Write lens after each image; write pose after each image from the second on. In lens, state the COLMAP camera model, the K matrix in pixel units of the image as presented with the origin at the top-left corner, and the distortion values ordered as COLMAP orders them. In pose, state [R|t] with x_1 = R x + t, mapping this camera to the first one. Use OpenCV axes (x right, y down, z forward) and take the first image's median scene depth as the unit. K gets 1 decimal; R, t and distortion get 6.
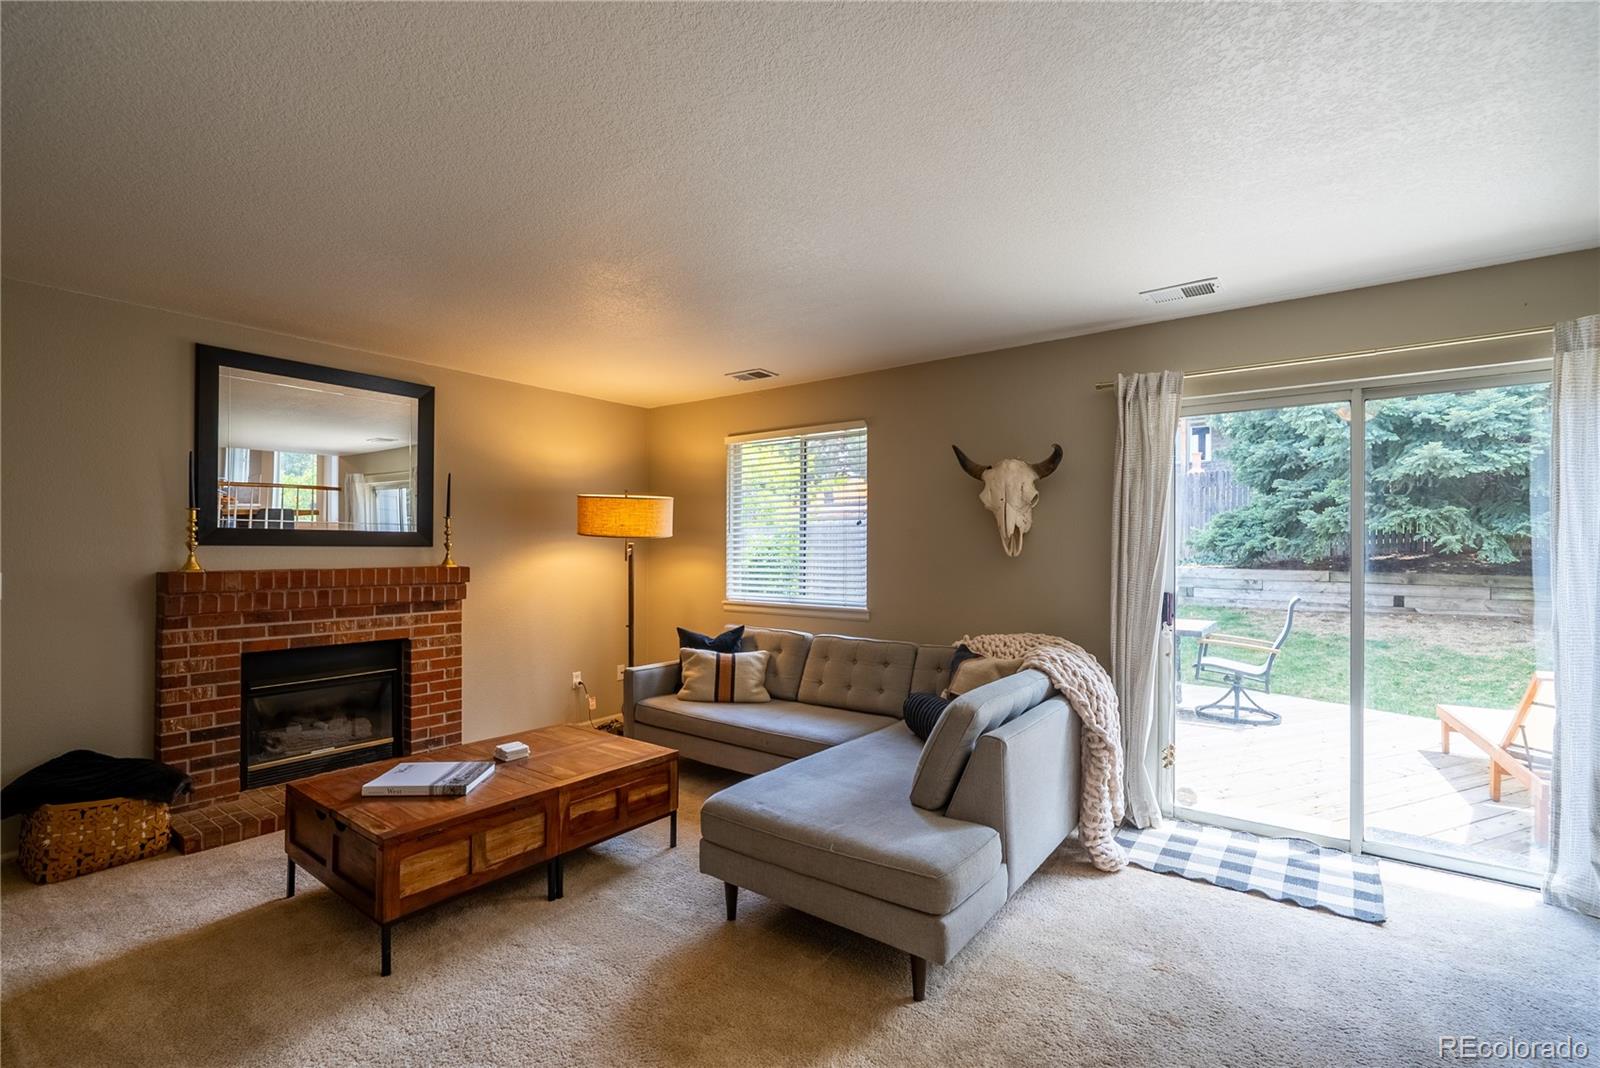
lens RADIAL K [[719.3, 0, 802.1], [0, 719.3, 543.4], [0, 0, 1]] dist [-0.000977, 0.000614]
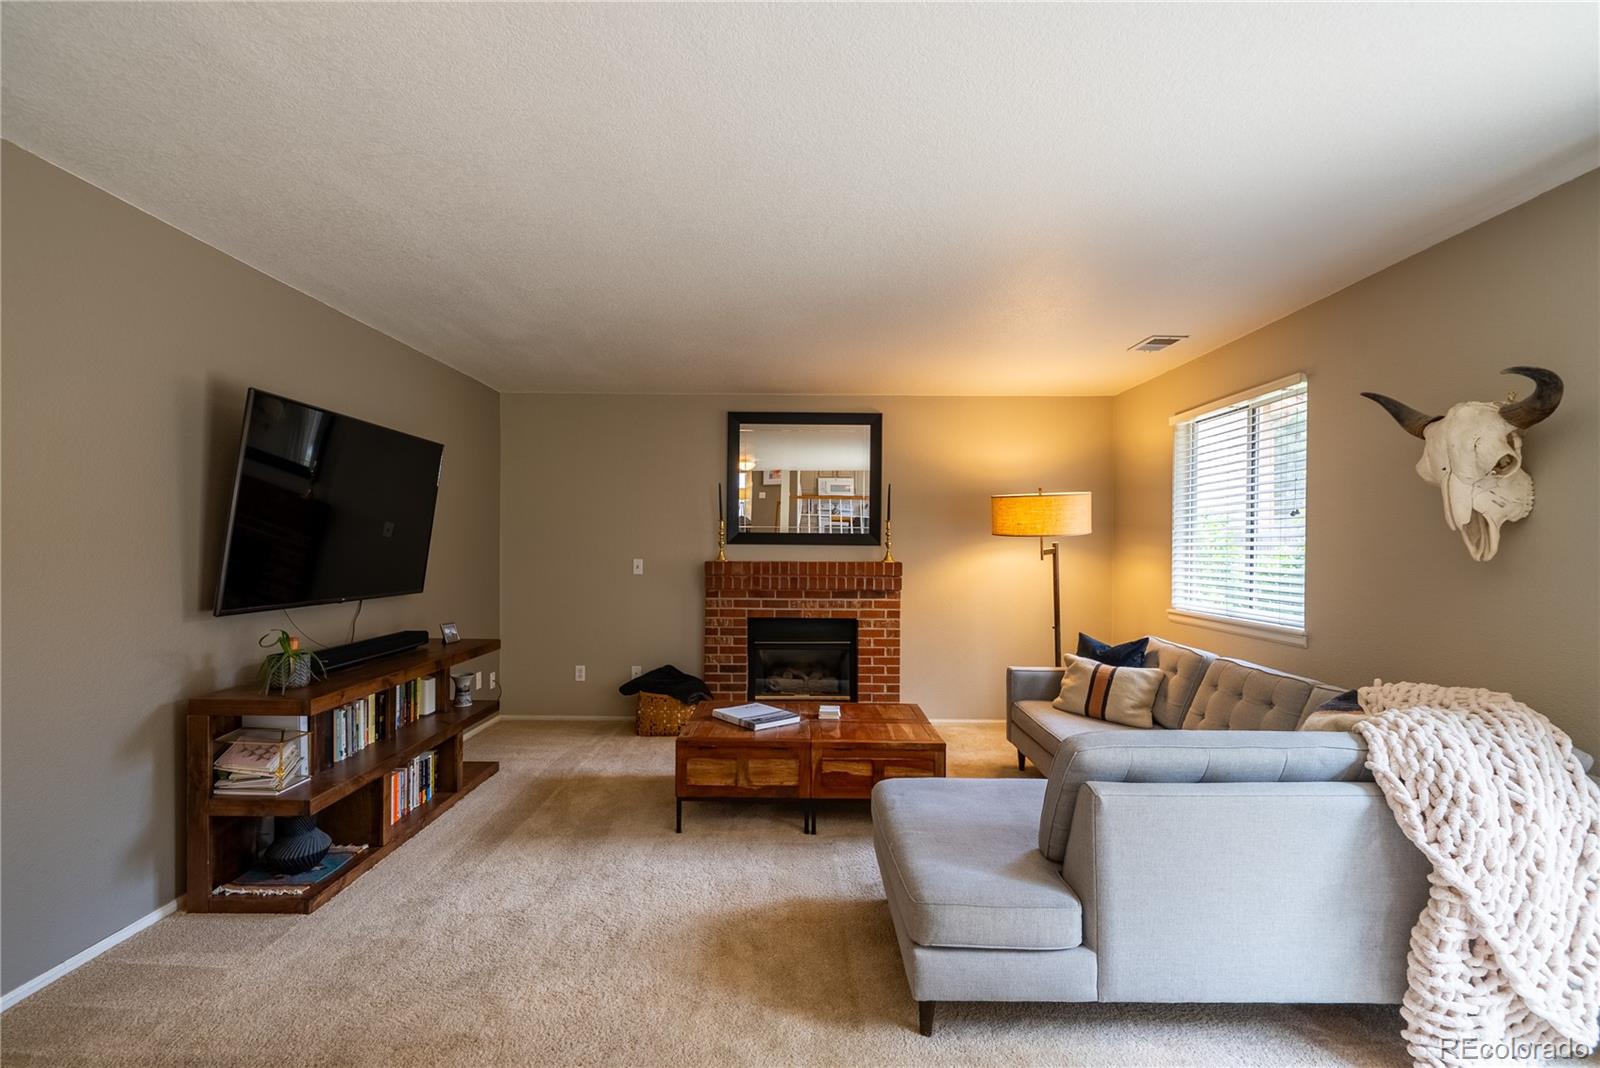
lens RADIAL K [[735.2, 0, 789.7], [0, 735.2, 543.2], [0, 0, 1]] dist [-0.001180, 0.001274]
pose [[0.592371, -0.002377, -0.805662, 0.393045], [0.001029, 0.999997, -0.002193, 0.003423], [0.805665, 0.000470, 0.592372, 0.144685]]
